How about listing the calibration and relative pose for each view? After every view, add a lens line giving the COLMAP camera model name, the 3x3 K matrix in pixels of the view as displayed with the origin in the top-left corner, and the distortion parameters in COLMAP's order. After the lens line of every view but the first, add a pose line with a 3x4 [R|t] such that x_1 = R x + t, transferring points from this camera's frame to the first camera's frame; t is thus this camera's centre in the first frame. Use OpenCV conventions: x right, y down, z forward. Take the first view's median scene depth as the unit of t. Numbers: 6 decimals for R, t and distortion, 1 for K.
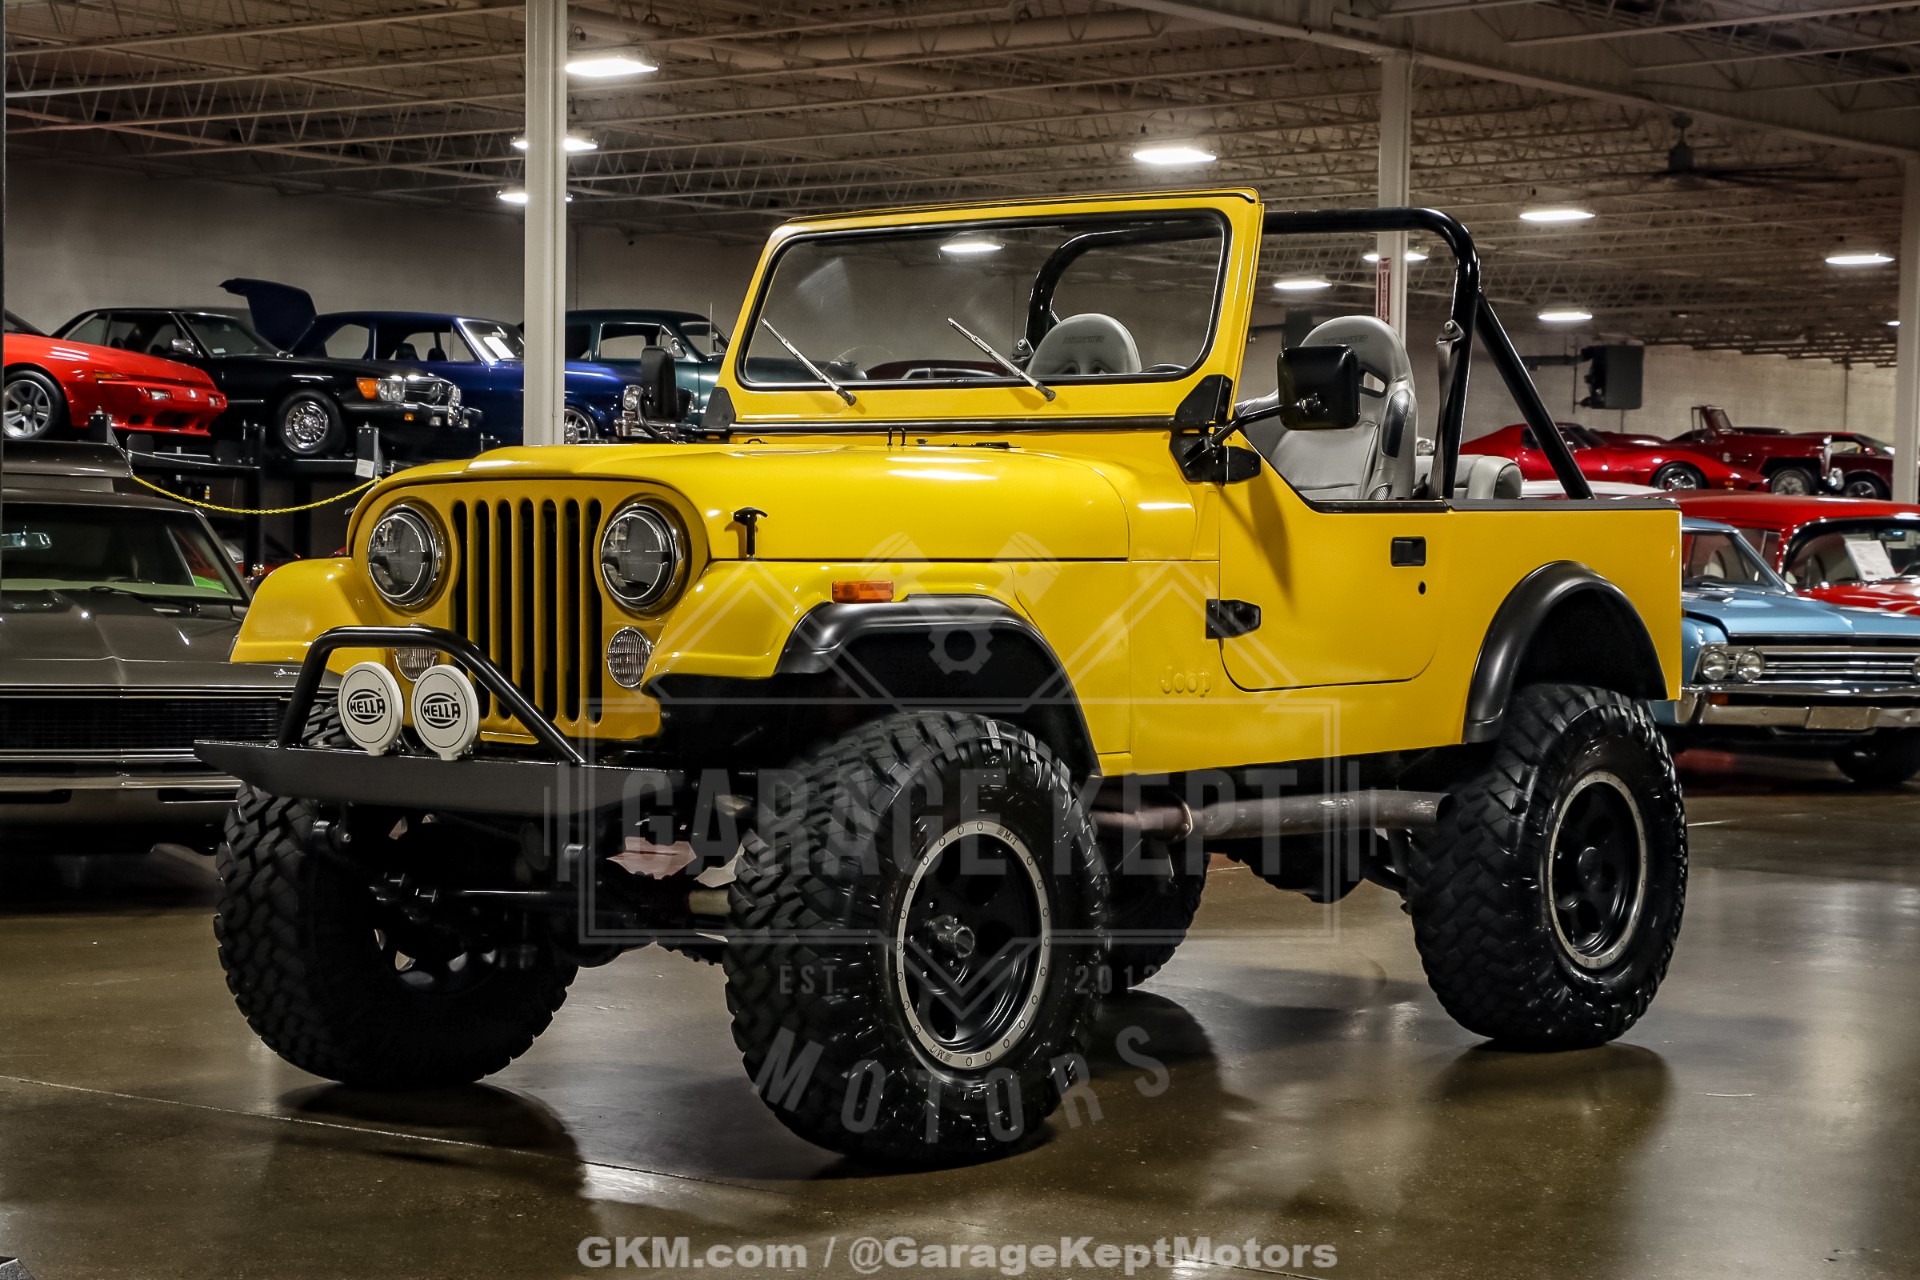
lens RADIAL K [[4182.0, 0, 945.9], [0, 4182.0, 643.2], [0, 0, 1]] dist [0.327136, 0.514508]
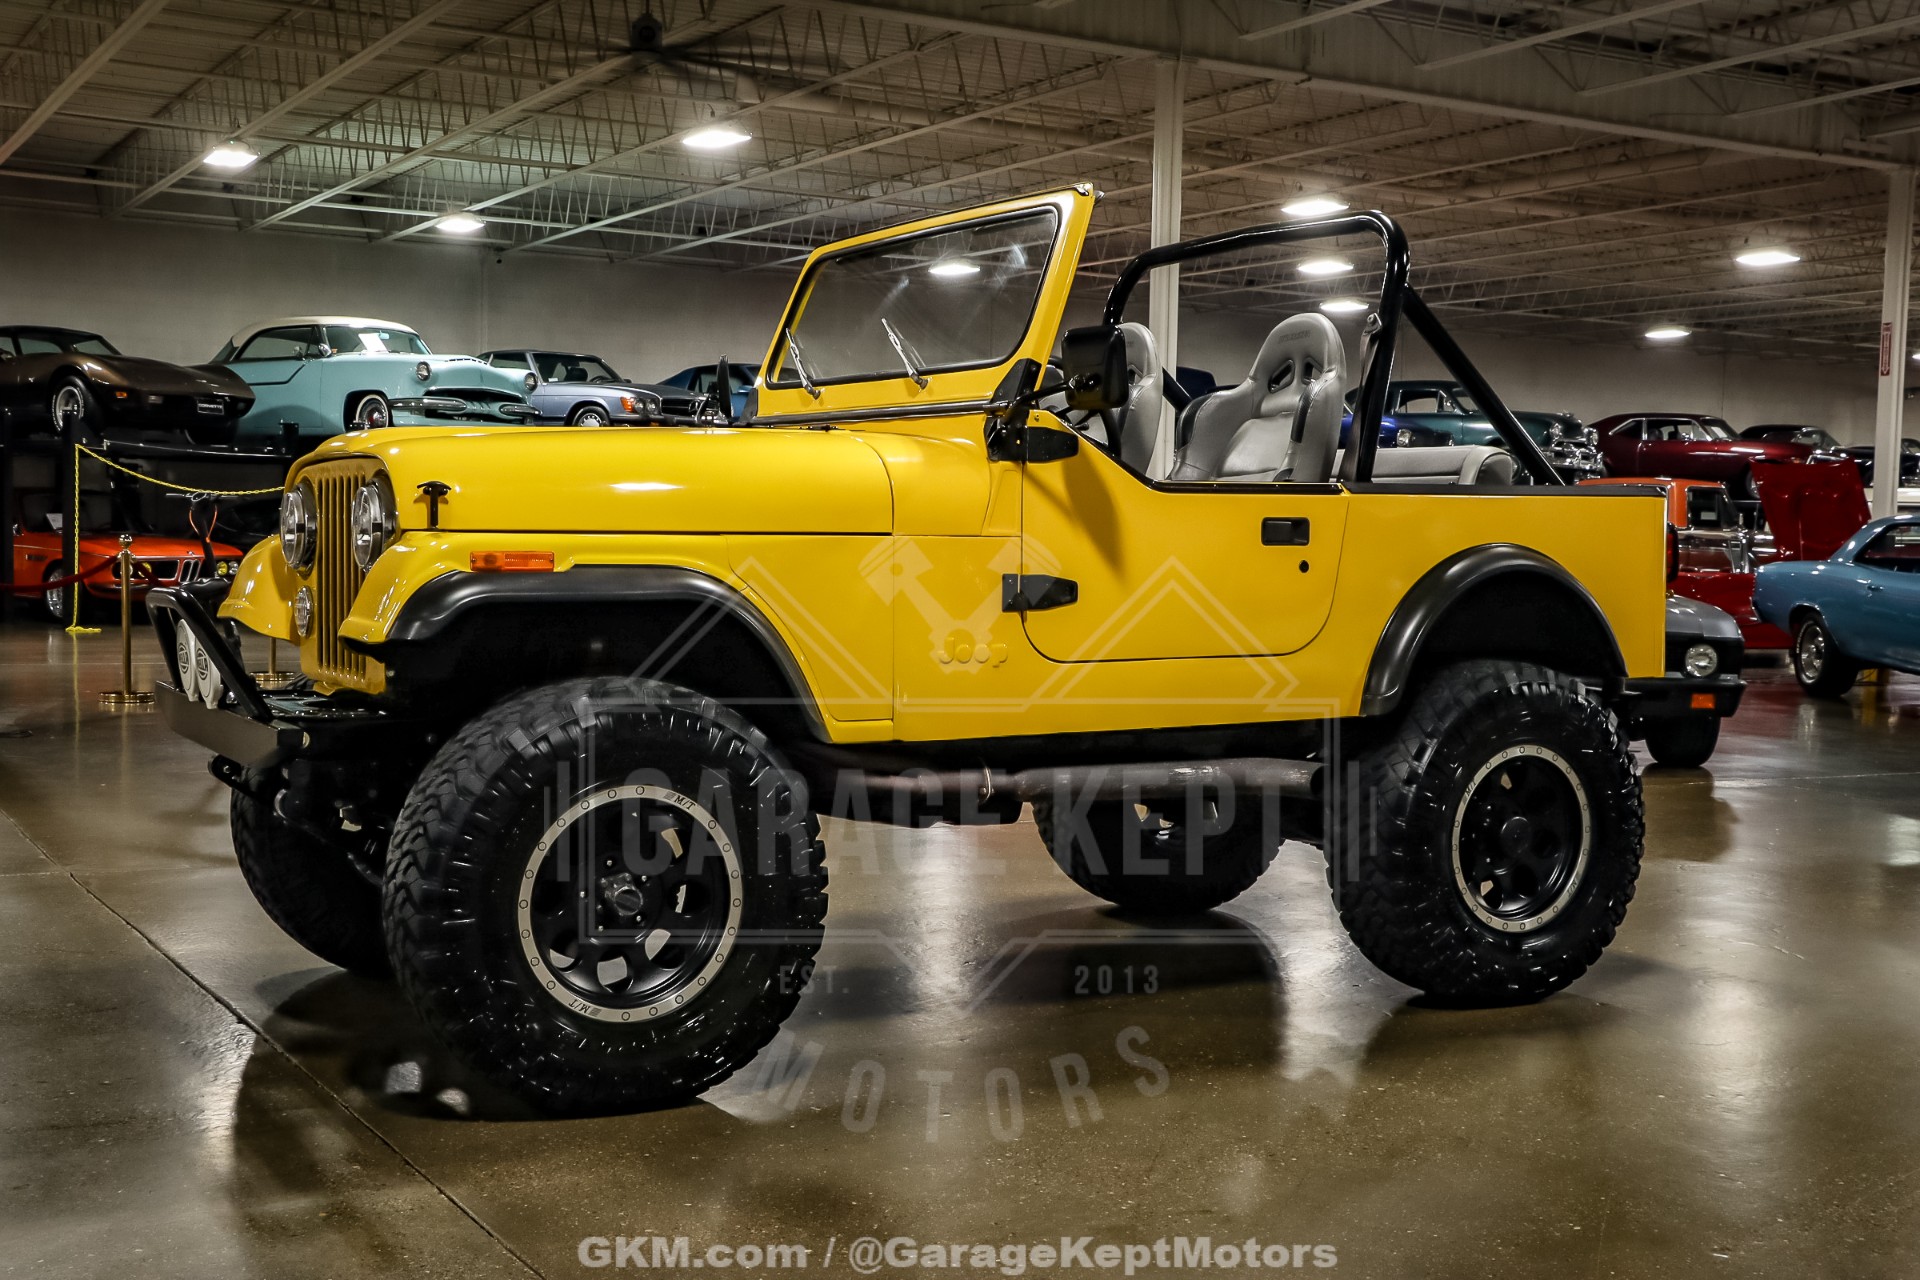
lens RADIAL K [[2376.0, 0, 960.0], [0, 2376.0, 640.0], [0, 0, 1]] dist [-0.024392, 0.293422]
pose [[0.927221, 0.022762, -0.373823, 0.246979], [-0.016030, 0.999649, 0.021108, -0.005767], [0.374172, -0.013580, 0.927260, 0.407089]]
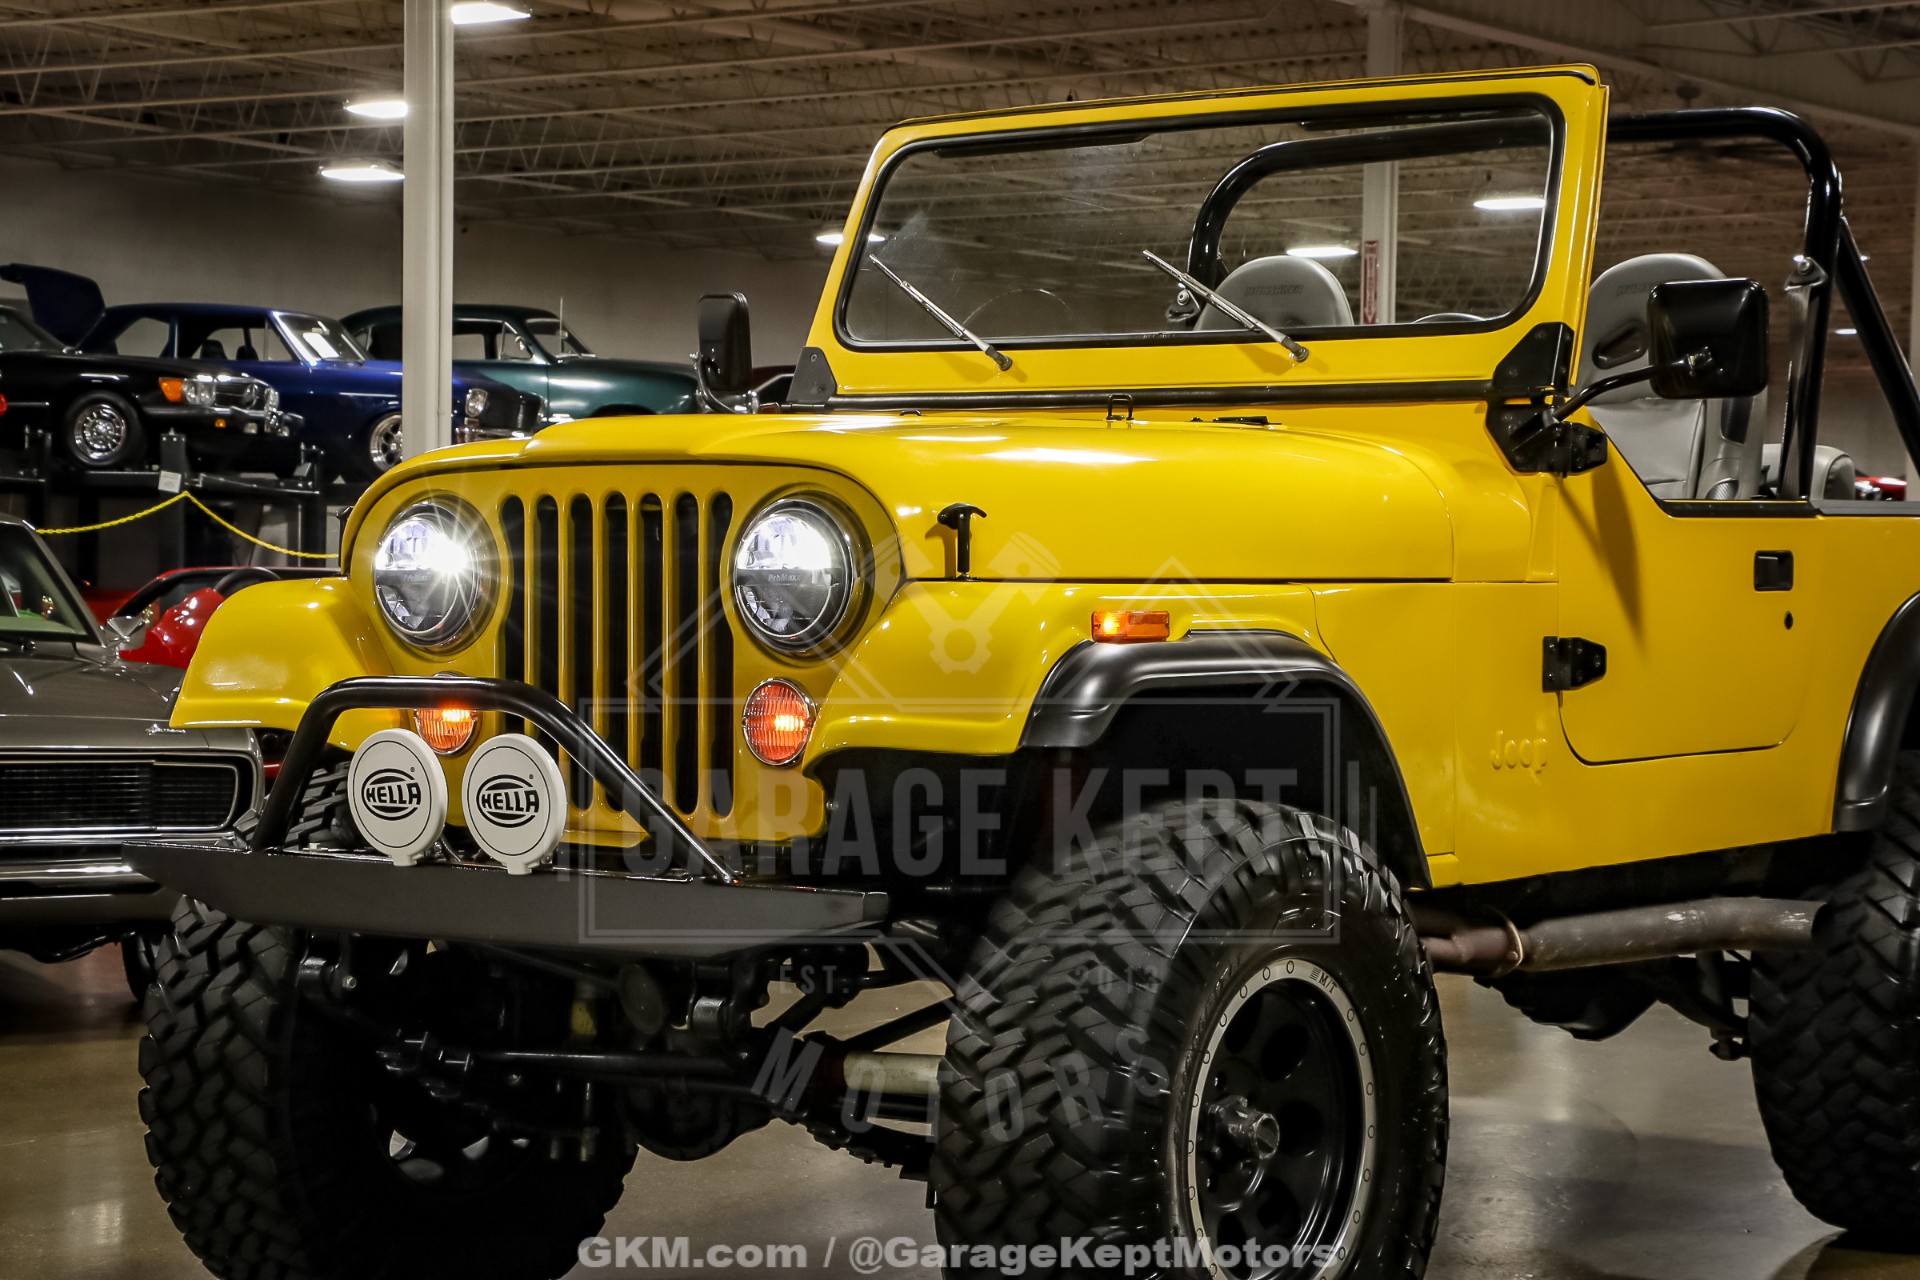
lens RADIAL K [[4280.3, 0, 960.0], [0, 4280.3, 640.0], [0, 0, 1]] dist [0.353841, 0.433139]
pose [[0.998135, -0.000175, 0.061043, -0.074063], [0.000691, 0.999964, -0.008425, -0.003431], [-0.061039, 0.008452, 0.998100, 0.247705]]
